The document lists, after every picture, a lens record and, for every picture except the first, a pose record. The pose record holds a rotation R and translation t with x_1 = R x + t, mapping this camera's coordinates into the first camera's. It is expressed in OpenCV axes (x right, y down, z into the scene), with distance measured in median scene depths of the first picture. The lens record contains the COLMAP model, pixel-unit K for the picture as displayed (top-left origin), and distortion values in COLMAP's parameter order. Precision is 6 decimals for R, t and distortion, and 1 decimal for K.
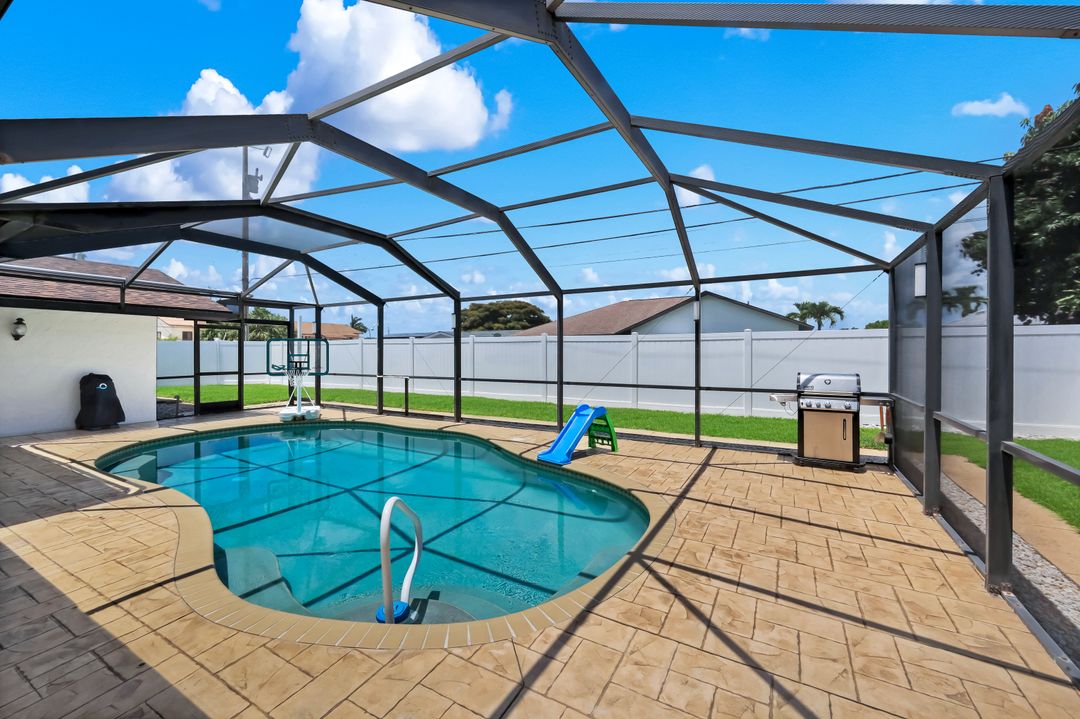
lens RADIAL K [[449.6, 0, 540.0], [0, 449.6, 359.5], [0, 0, 1]] dist [0.000004, -0.000215]
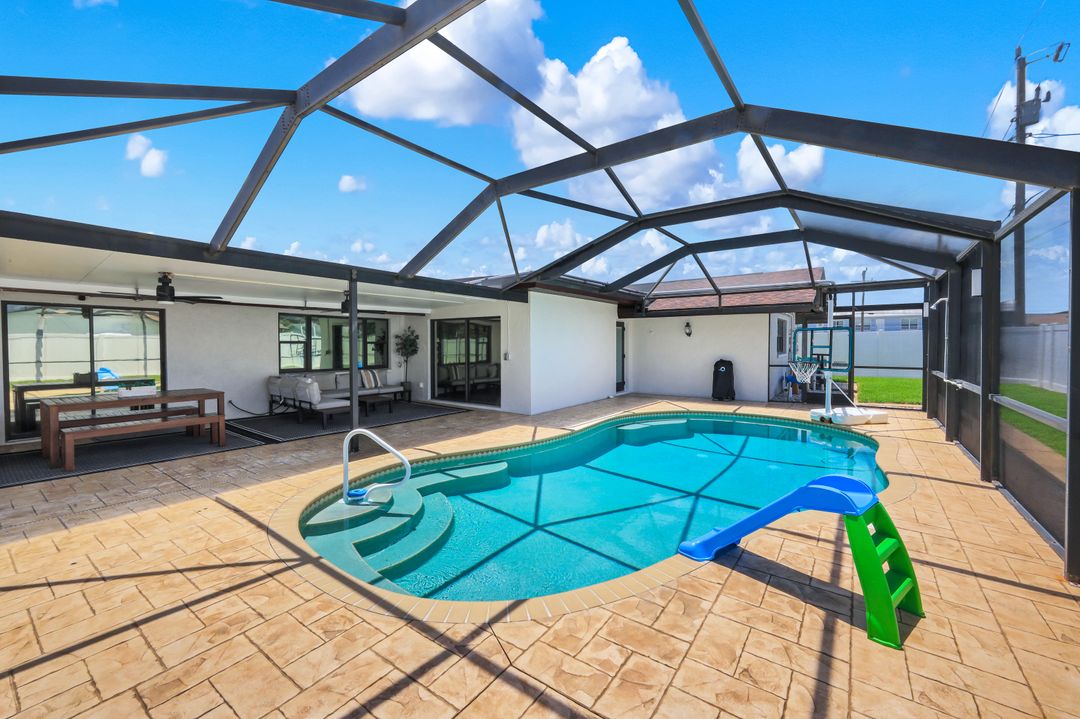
lens RADIAL K [[441.9, 0, 537.9], [0, 441.9, 352.8], [0, 0, 1]] dist [-0.001216, -0.000164]
pose [[-0.136446, 0.021262, -0.990419, 0.392424], [-0.011527, 0.999668, 0.023049, -0.011890], [0.990580, 0.014562, -0.136155, 0.586852]]
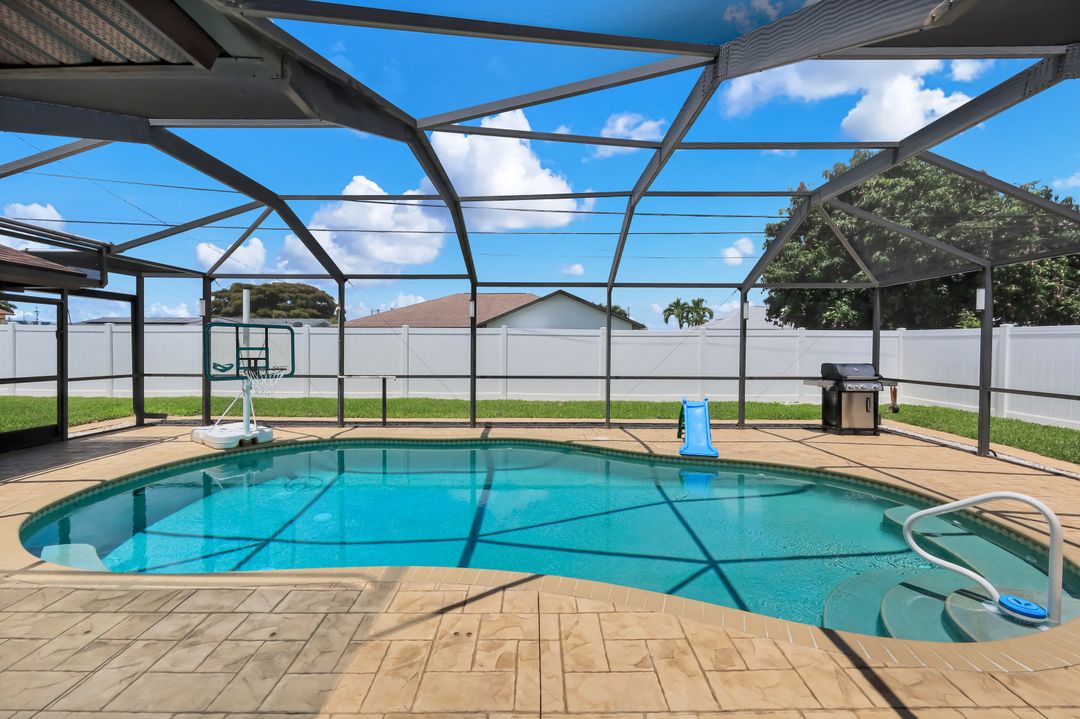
lens RADIAL K [[441.9, 0, 537.9], [0, 441.9, 352.8], [0, 0, 1]] dist [-0.001216, -0.000164]
pose [[0.870624, -0.005786, 0.491916, -0.501485], [0.003842, 0.999980, 0.004962, -0.005492], [-0.491935, -0.002431, 0.870629, 0.216244]]
